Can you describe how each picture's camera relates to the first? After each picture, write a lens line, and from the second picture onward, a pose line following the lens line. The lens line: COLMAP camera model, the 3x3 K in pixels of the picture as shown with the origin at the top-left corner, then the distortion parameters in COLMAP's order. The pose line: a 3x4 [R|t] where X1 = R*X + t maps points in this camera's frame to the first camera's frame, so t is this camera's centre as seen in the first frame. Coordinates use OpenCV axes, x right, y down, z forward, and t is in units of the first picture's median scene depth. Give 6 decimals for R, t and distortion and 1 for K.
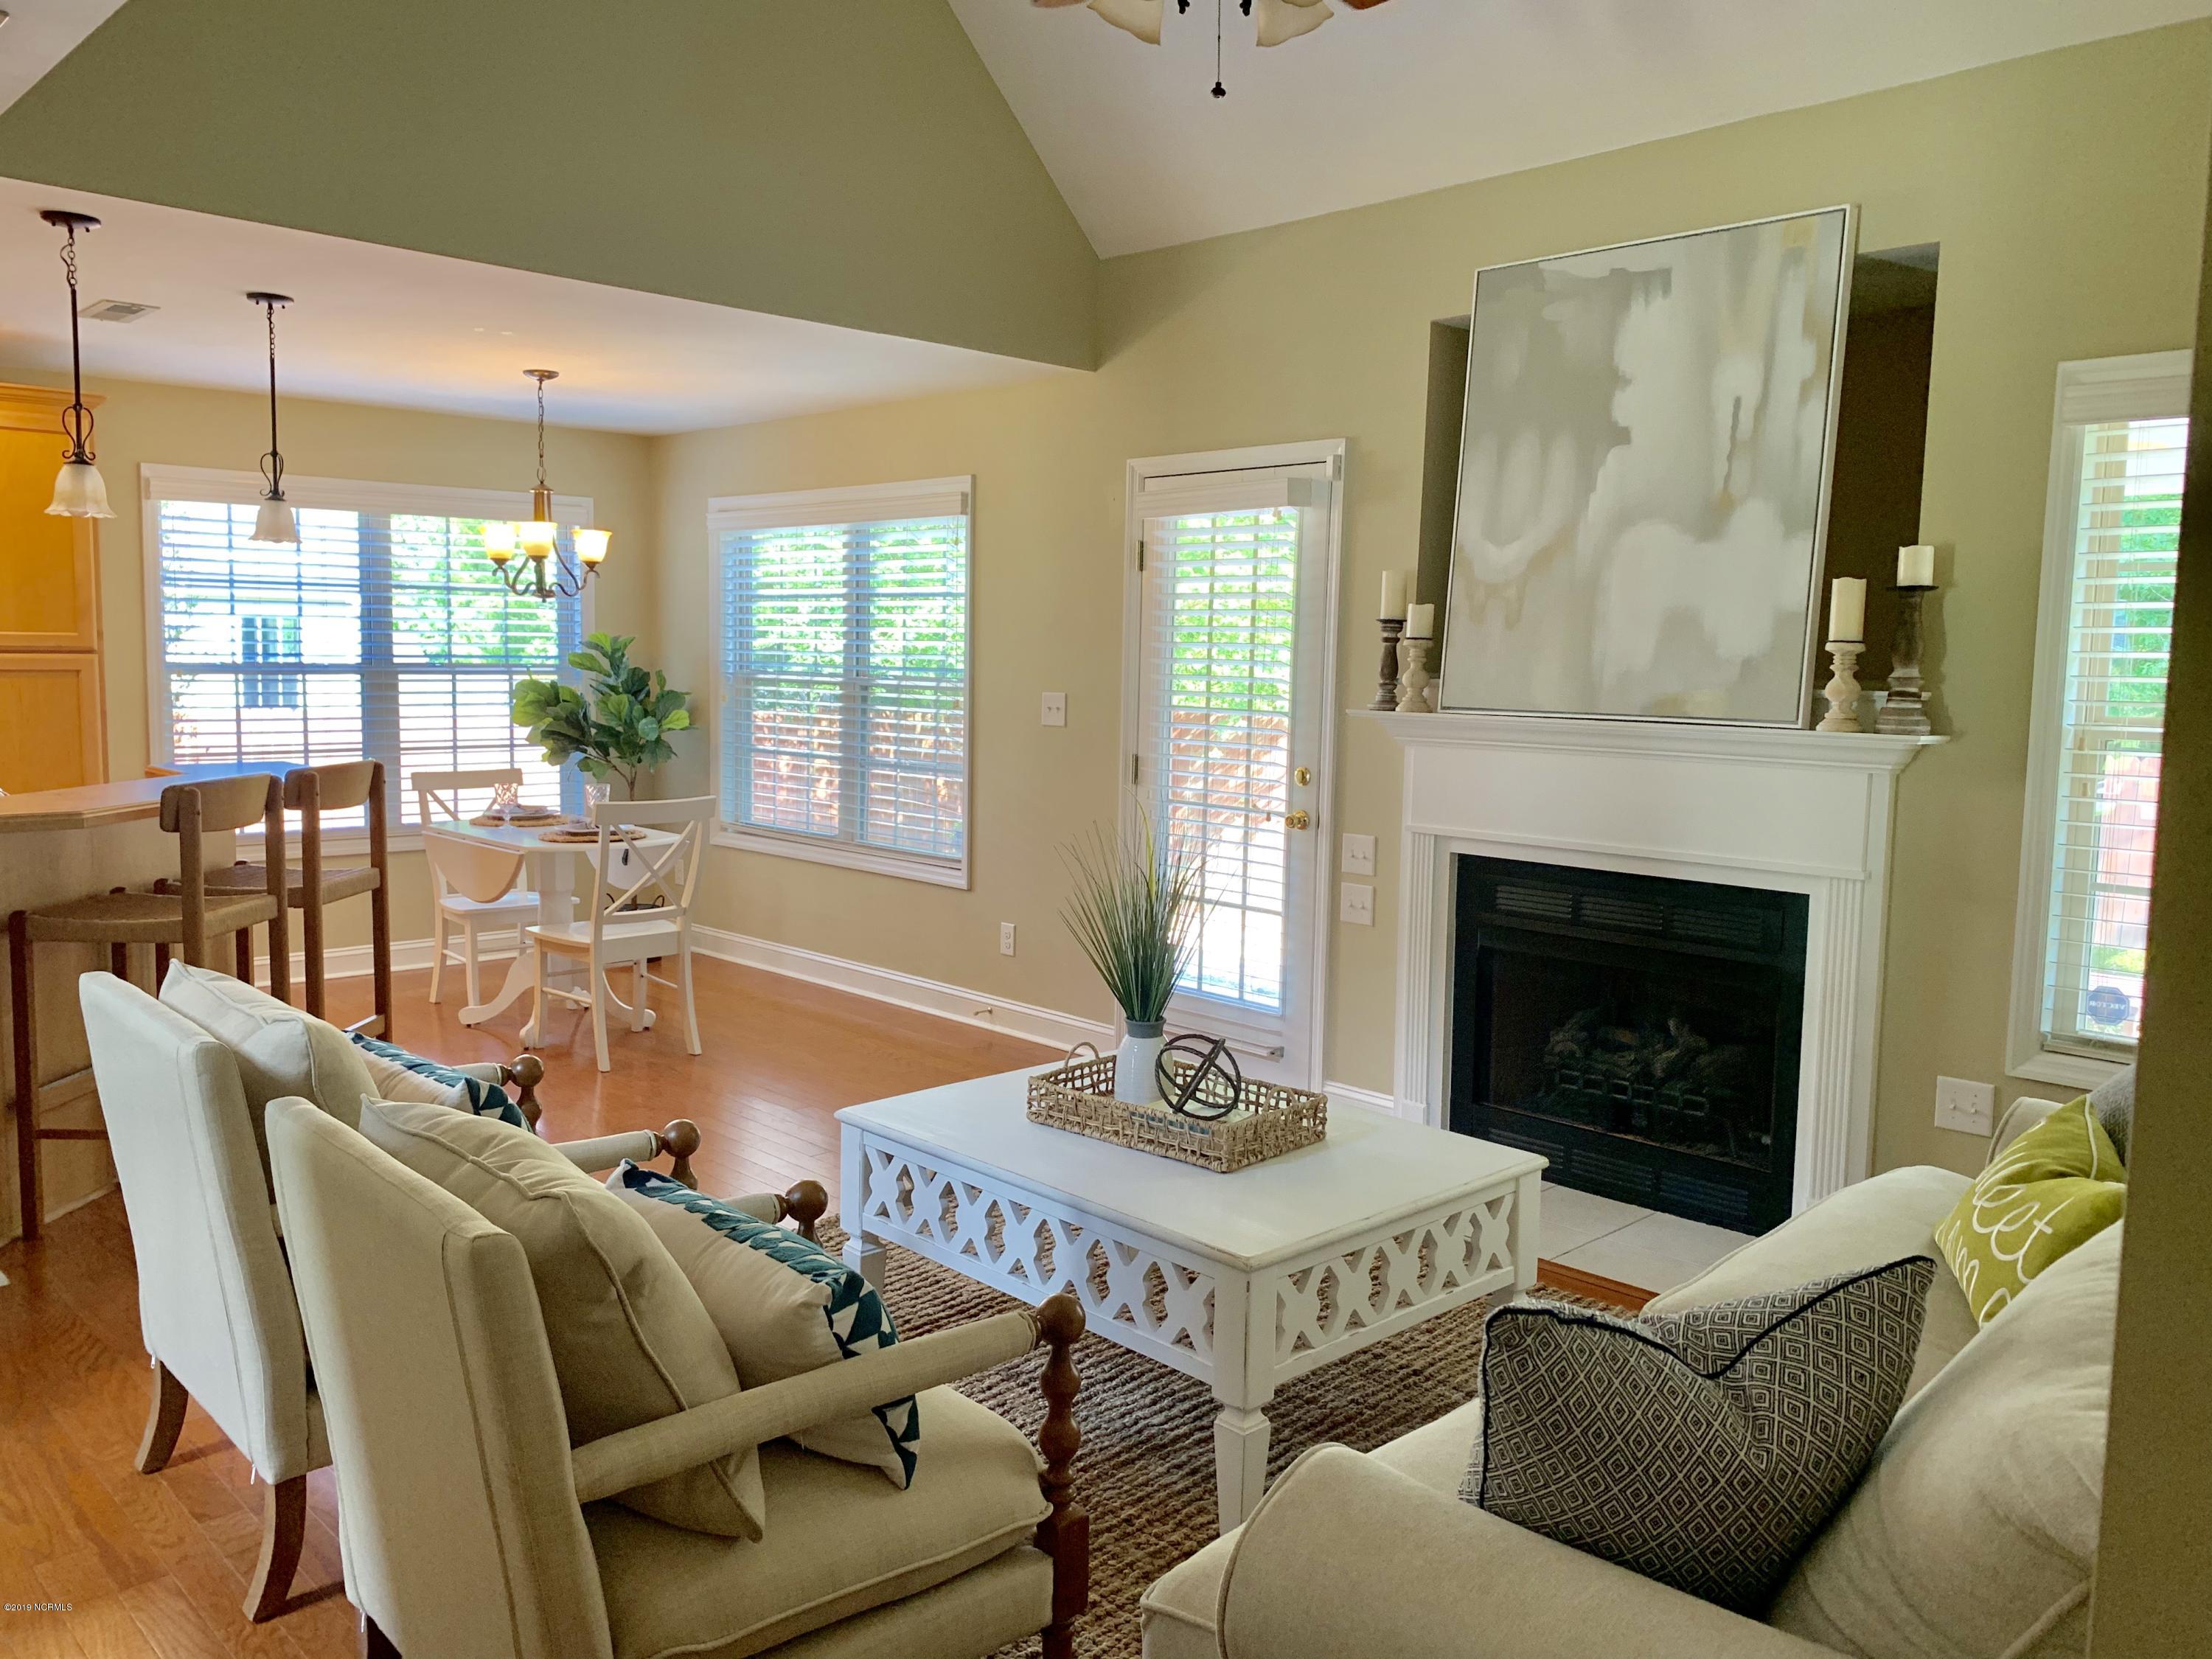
lens RADIAL K [[1721.4, 0, 1095.5], [0, 1721.4, 815.1], [0, 0, 1]] dist [0.066984, -0.034345]
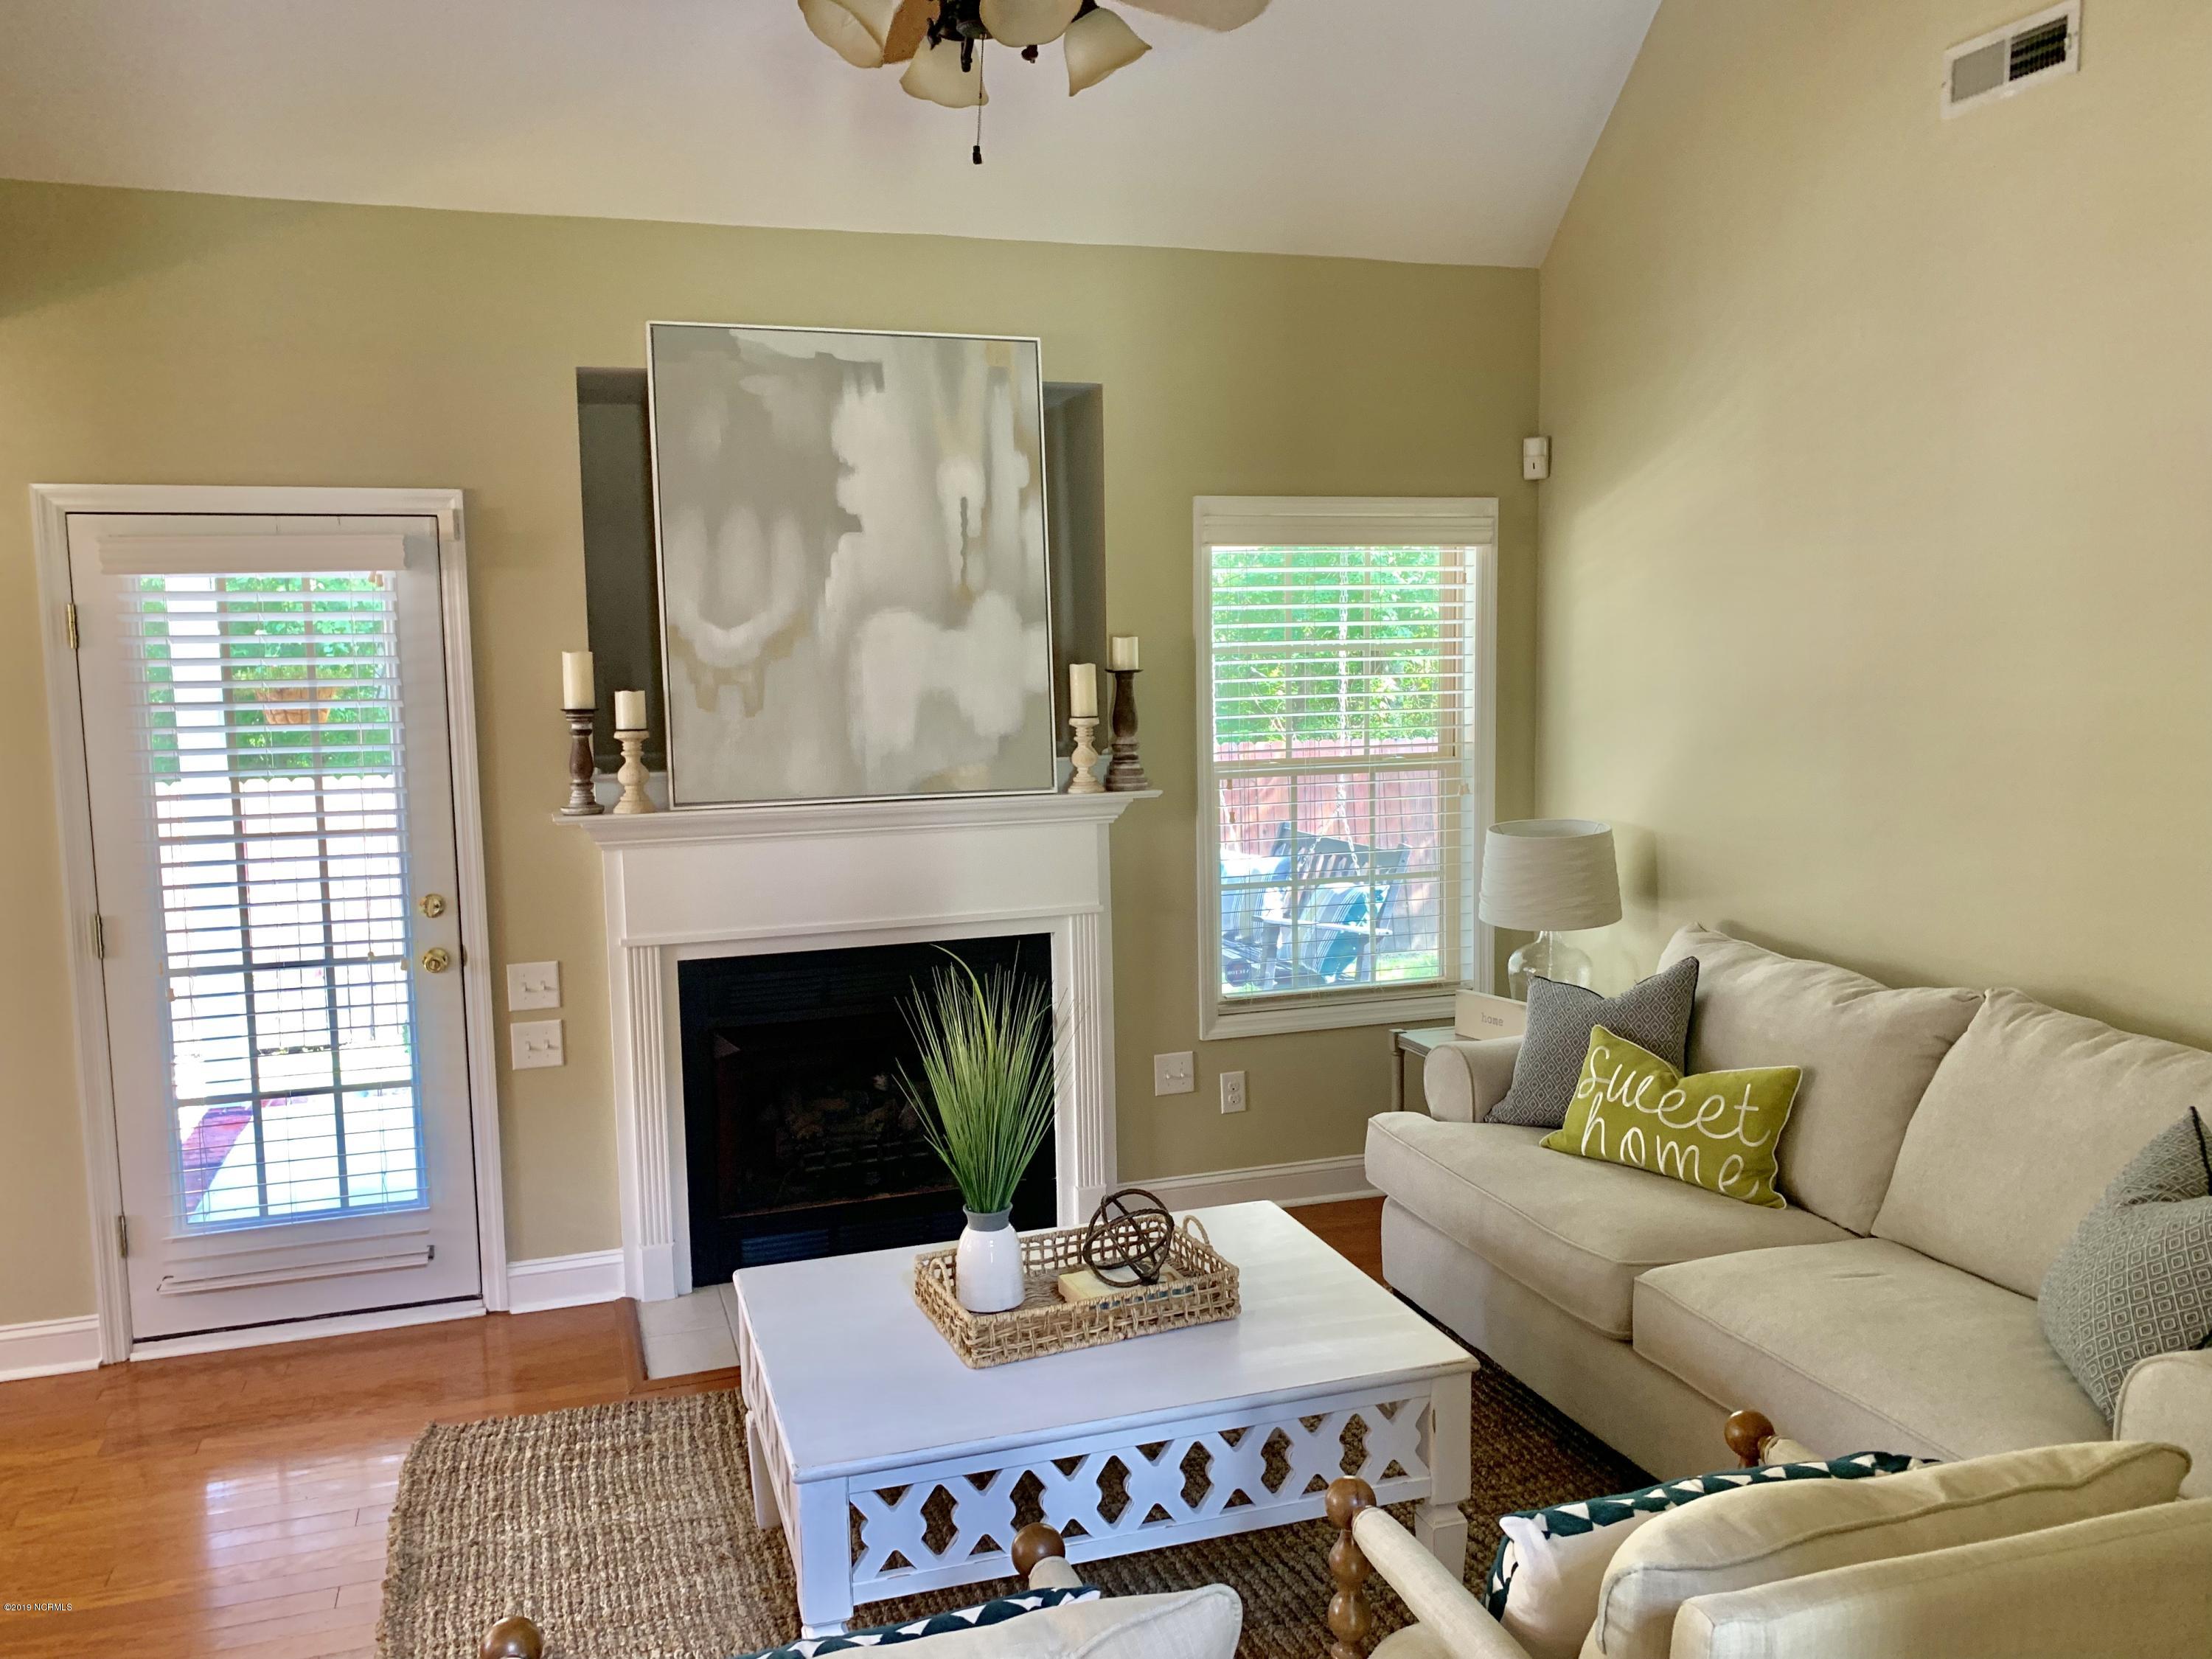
lens RADIAL K [[1721.4, 0, 1101.7], [0, 1721.4, 845.9], [0, 0, 1]] dist [0.066984, -0.034345]
pose [[0.419934, -0.135795, 0.897338, -0.566391], [0.111482, 0.988973, 0.097491, -0.113751], [-0.900682, 0.059098, 0.430442, 0.446012]]
